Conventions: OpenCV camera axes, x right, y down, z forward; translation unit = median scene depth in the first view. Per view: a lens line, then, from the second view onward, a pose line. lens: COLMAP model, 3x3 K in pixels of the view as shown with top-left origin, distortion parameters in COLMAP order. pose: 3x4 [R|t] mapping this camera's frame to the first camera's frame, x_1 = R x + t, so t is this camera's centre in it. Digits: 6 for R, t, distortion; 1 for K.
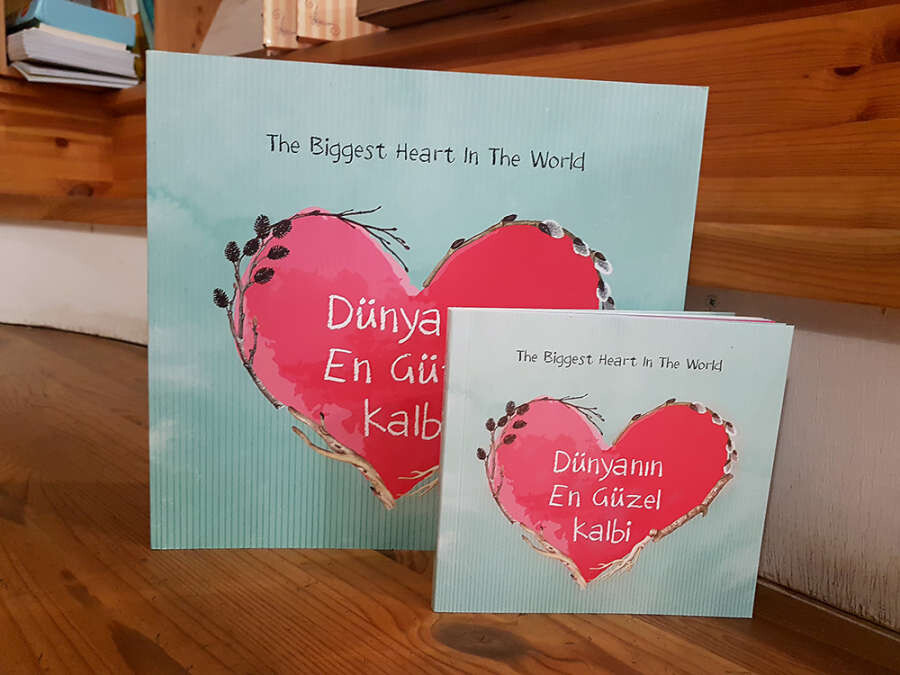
lens RADIAL K [[733.1, 0, 450.0], [0, 733.1, 337.5], [0, 0, 1]] dist [-0.000106, -0.006227]
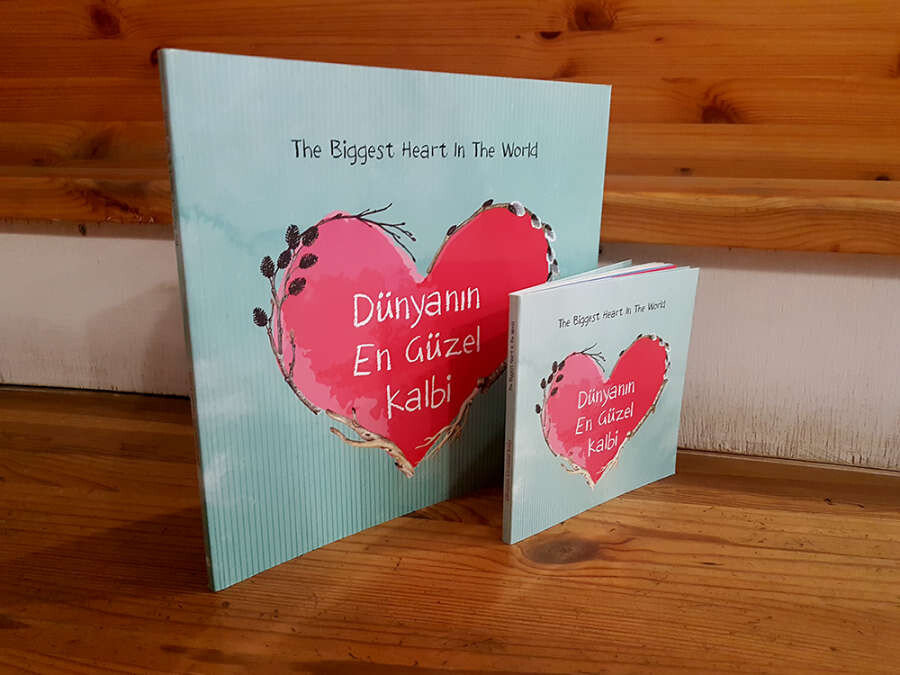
lens RADIAL K [[733.1, 0, 450.0], [0, 733.1, 337.5], [0, 0, 1]] dist [-0.000106, -0.006227]
pose [[0.819609, -0.191404, 0.540005, -0.624977], [0.123121, 0.979366, 0.160263, -0.148621], [-0.559538, -0.064867, 0.826263, 0.078661]]
